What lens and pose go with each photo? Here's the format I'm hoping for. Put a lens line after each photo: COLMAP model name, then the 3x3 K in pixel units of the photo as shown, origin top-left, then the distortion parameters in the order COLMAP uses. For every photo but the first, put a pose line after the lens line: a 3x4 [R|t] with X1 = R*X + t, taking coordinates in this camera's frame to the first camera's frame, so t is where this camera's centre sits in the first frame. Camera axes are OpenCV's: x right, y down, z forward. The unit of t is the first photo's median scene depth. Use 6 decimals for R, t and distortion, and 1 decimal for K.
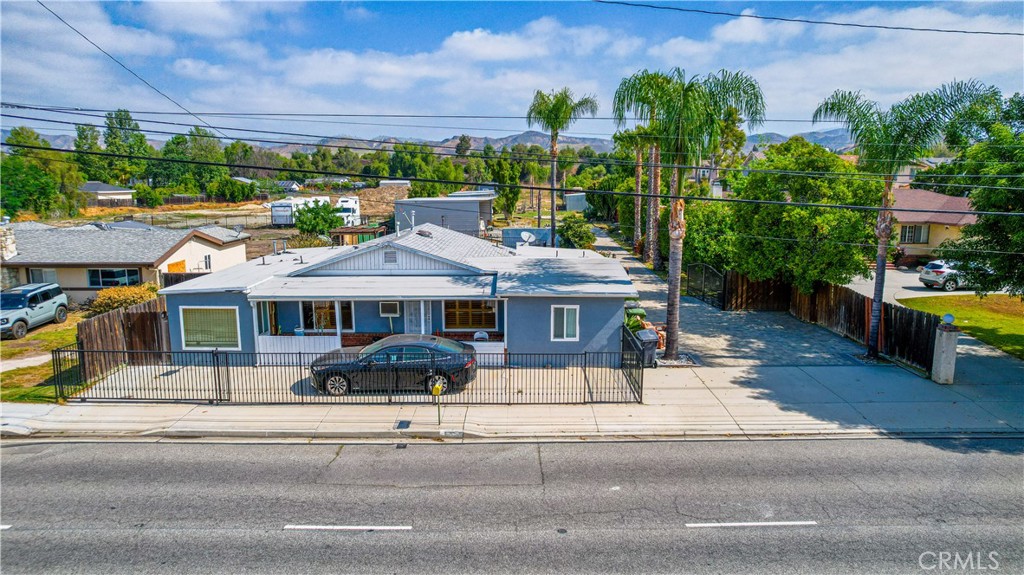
lens RADIAL K [[657.2, 0, 516.8], [0, 657.2, 287.7], [0, 0, 1]] dist [-0.073147, 0.062622]
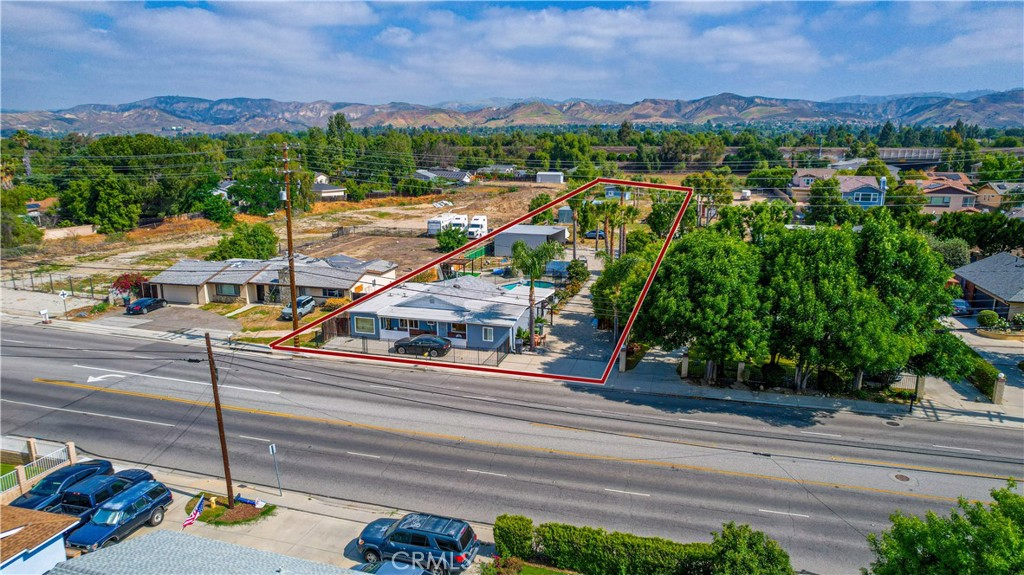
lens RADIAL K [[657.2, 0, 515.4], [0, 657.2, 291.5], [0, 0, 1]] dist [-0.073147, 0.062622]
pose [[0.959690, 0.064504, -0.273560, 0.808958], [-0.047450, 0.996521, 0.068513, -0.274127], [0.277027, -0.052771, 0.959412, -1.340327]]
